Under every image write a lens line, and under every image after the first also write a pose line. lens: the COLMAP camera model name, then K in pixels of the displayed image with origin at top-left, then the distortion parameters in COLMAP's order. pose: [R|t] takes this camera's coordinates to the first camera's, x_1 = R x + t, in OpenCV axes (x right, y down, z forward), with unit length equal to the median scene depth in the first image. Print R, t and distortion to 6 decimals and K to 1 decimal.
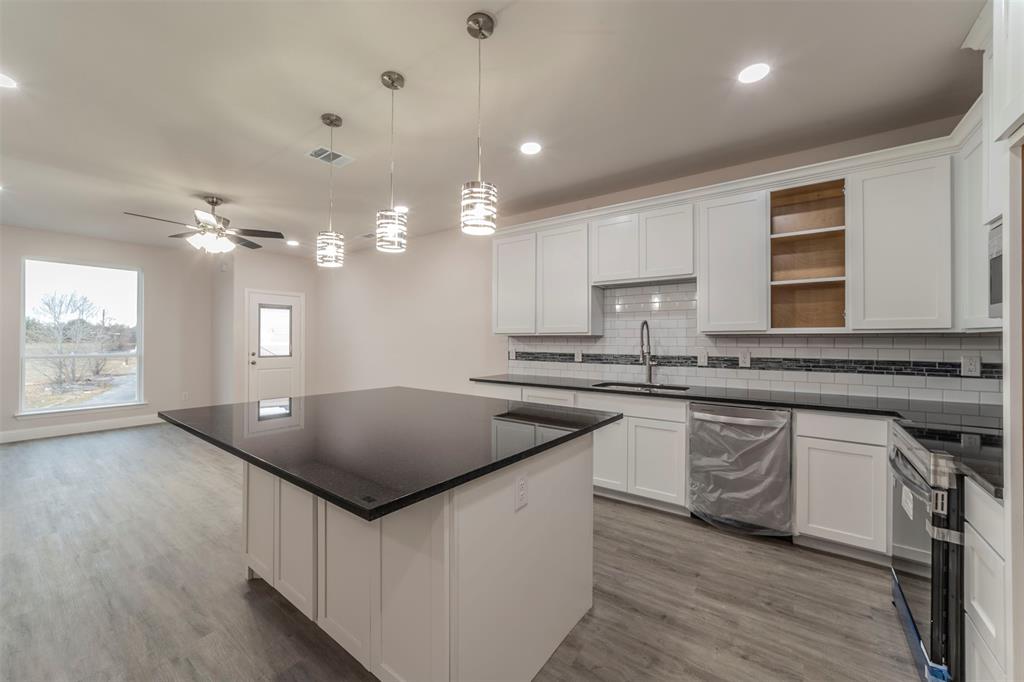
lens RADIAL K [[406.9, 0, 510.2], [0, 406.9, 340.4], [0, 0, 1]] dist [-0.010868, 0.000655]
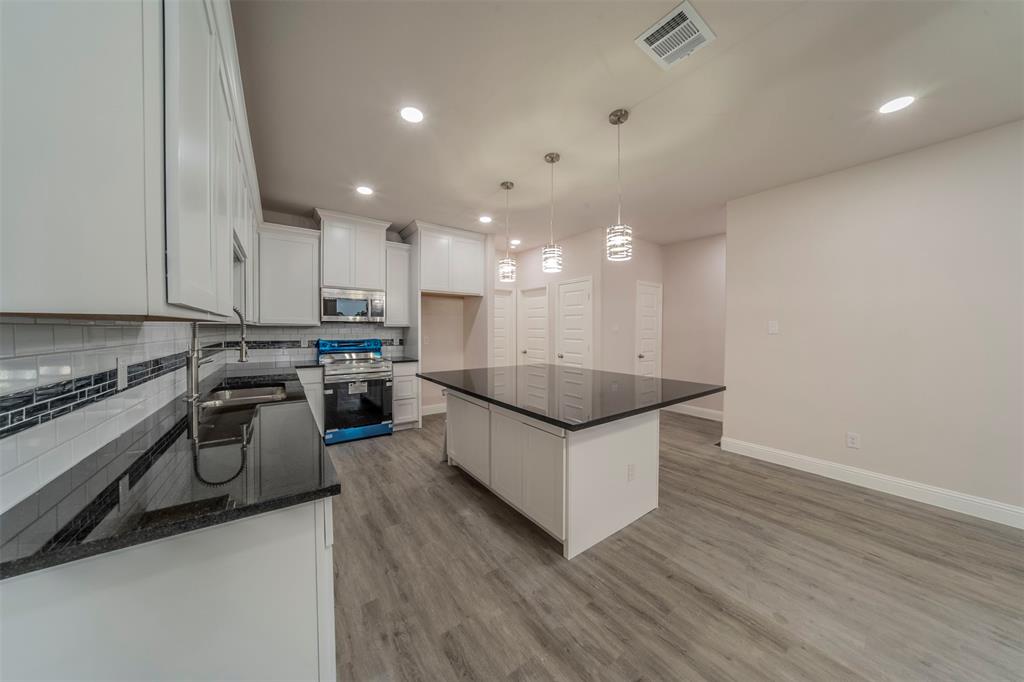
lens RADIAL K [[325.8, 0, 515.8], [0, 325.8, 333.5], [0, 0, 1]] dist [-0.010035, 0.000095]
pose [[-0.962323, -0.004371, 0.271875, -0.300984], [0.001728, 0.999752, 0.022187, -0.007407], [-0.271905, 0.021821, -0.962077, 1.346203]]
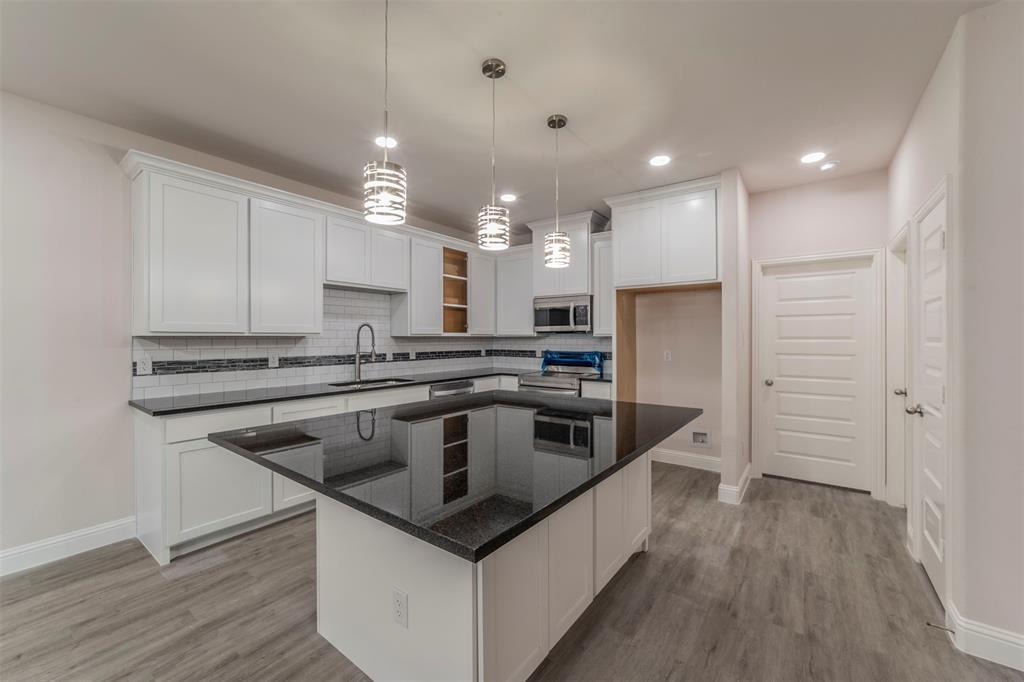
lens RADIAL K [[406.9, 0, 516.6], [0, 406.9, 337.1], [0, 0, 1]] dist [-0.010868, 0.000655]
pose [[-0.013017, 0.005267, 0.999901, -0.758074], [0.008558, 0.999950, -0.005156, -0.001496], [-0.999879, 0.008490, -0.013062, 0.583583]]
